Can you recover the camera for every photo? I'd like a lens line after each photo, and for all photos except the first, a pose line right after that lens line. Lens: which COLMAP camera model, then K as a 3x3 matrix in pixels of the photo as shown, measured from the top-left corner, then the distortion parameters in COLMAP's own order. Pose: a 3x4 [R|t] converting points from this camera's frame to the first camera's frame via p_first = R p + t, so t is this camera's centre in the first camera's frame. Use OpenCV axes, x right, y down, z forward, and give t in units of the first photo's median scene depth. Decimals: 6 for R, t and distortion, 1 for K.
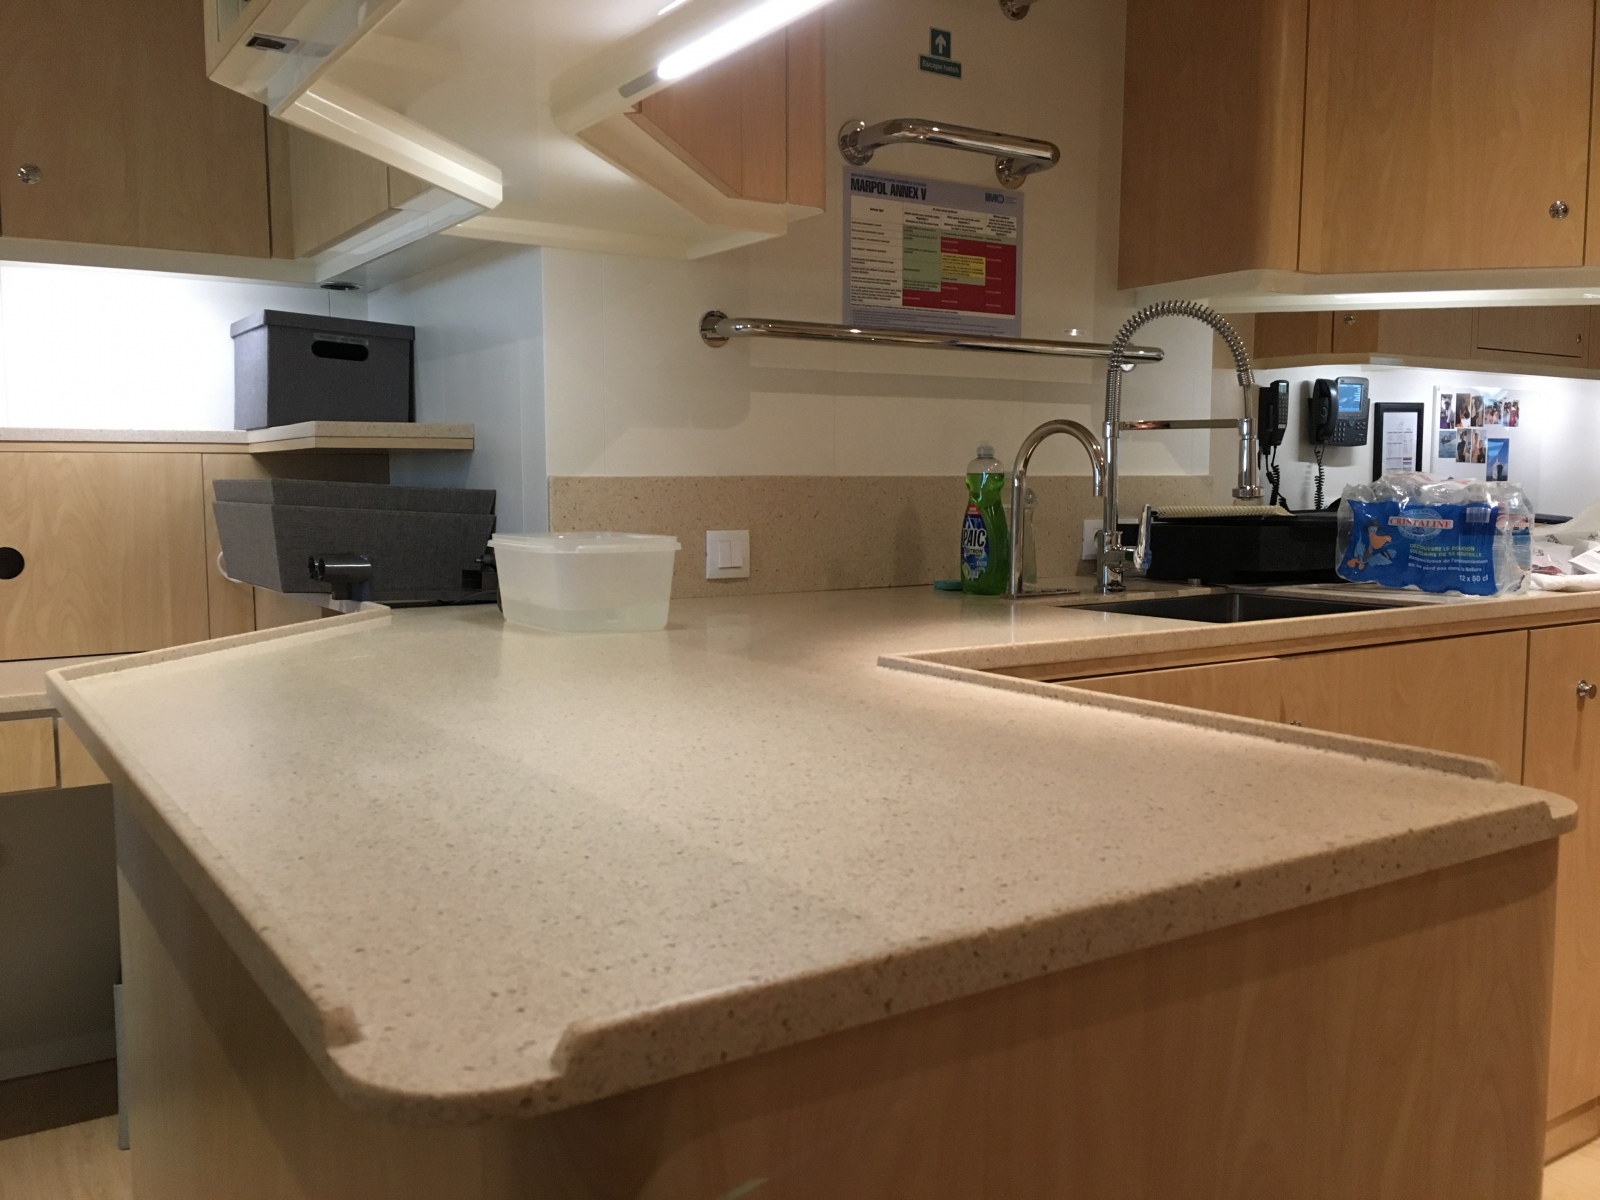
lens RADIAL K [[1358.9, 0, 800.0], [0, 1358.9, 600.0], [0, 0, 1]] dist [0.086950, -0.123113]
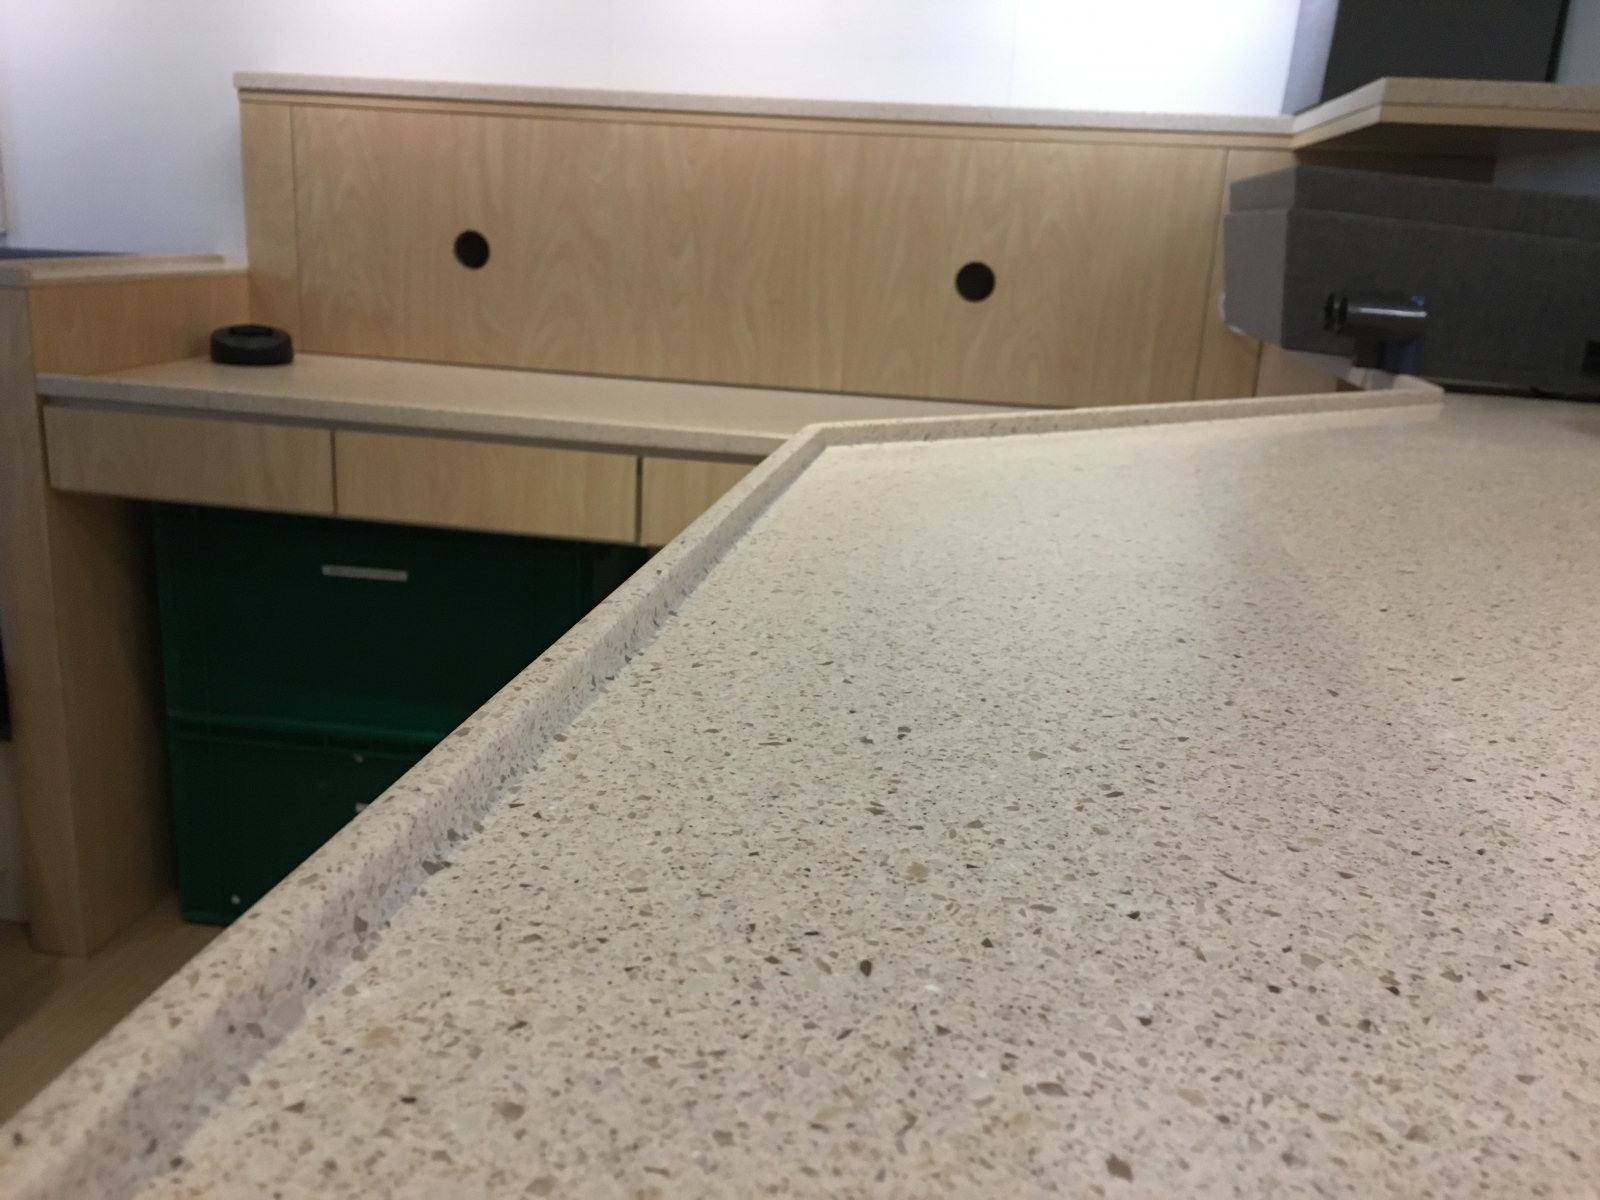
lens RADIAL K [[1358.9, 0, 800.0], [0, 1358.9, 600.0], [0, 0, 1]] dist [0.086950, -0.123113]
pose [[0.736828, 0.222160, -0.638537, -0.091700], [-0.114515, 0.971833, 0.205979, 0.002623], [0.666311, -0.078649, 0.741514, 0.322871]]
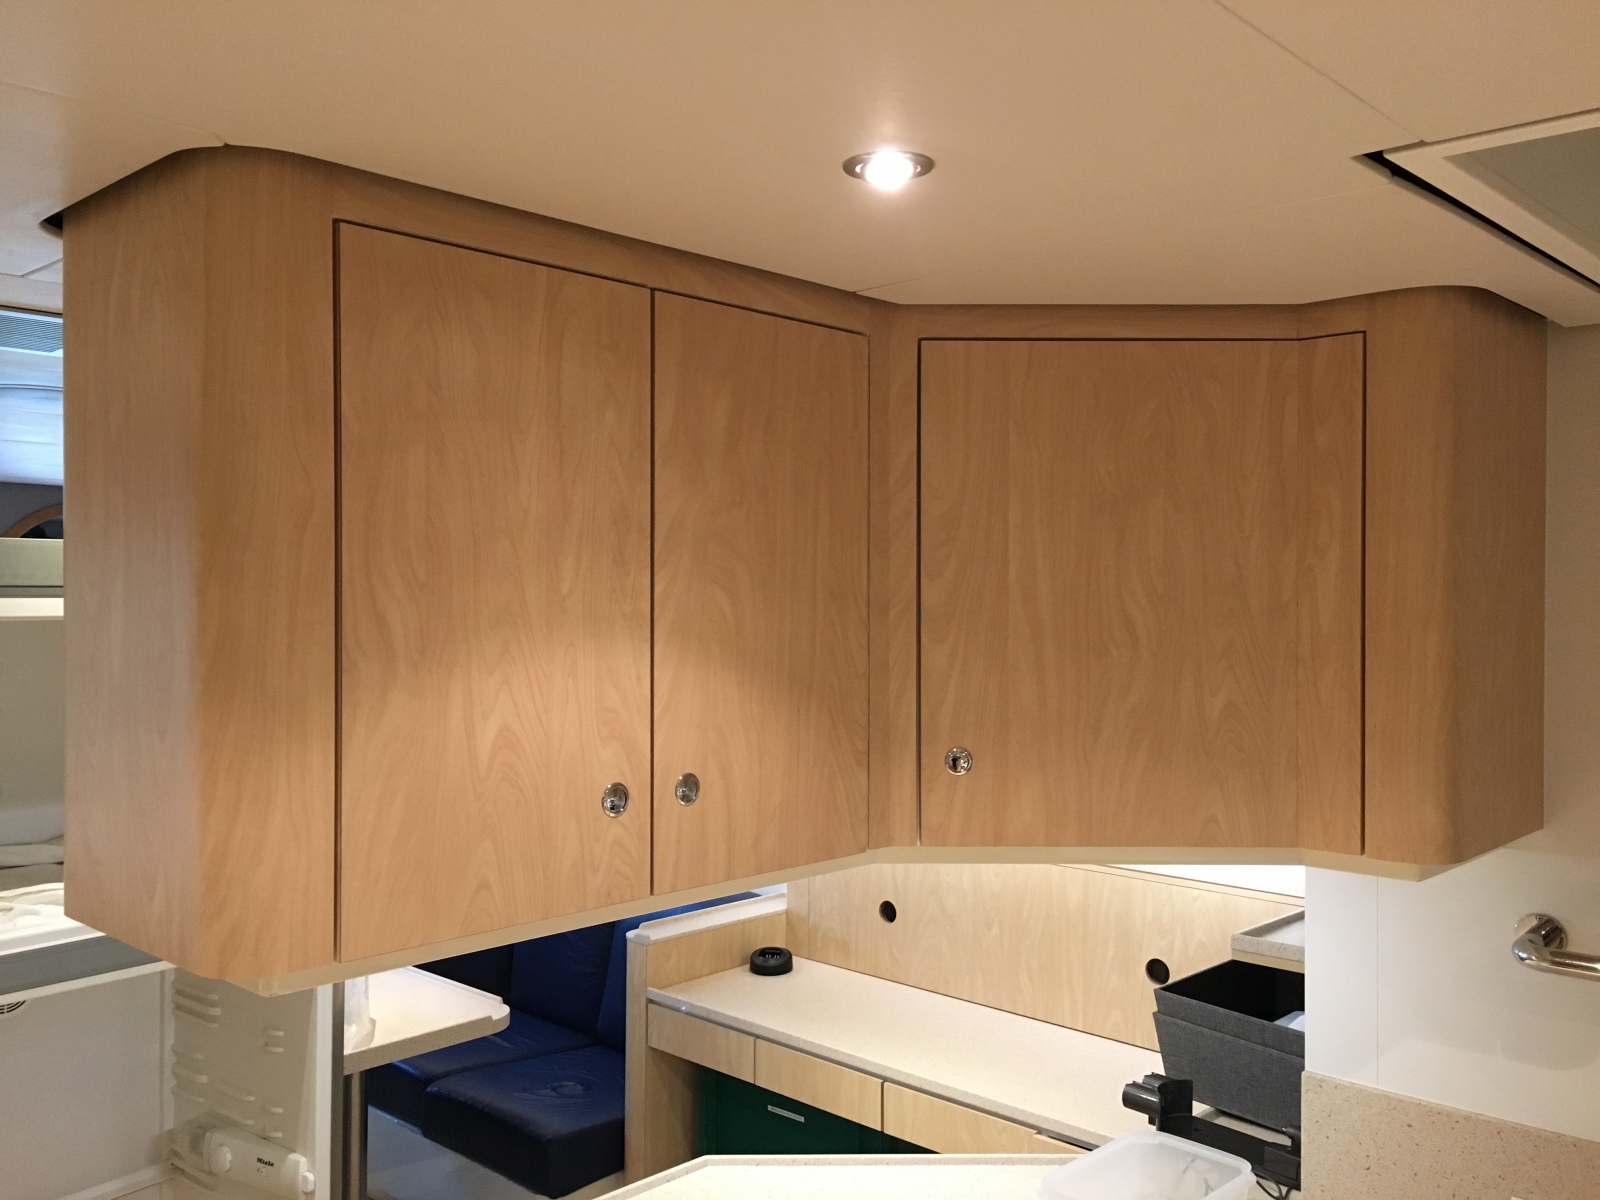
lens RADIAL K [[1358.9, 0, 800.0], [0, 1358.9, 600.0], [0, 0, 1]] dist [0.086950, -0.123113]
pose [[0.215230, 0.010660, -0.976505, 0.586314], [-0.092359, 0.995681, -0.009487, -0.334813], [0.972186, 0.092231, 0.215285, 0.411318]]
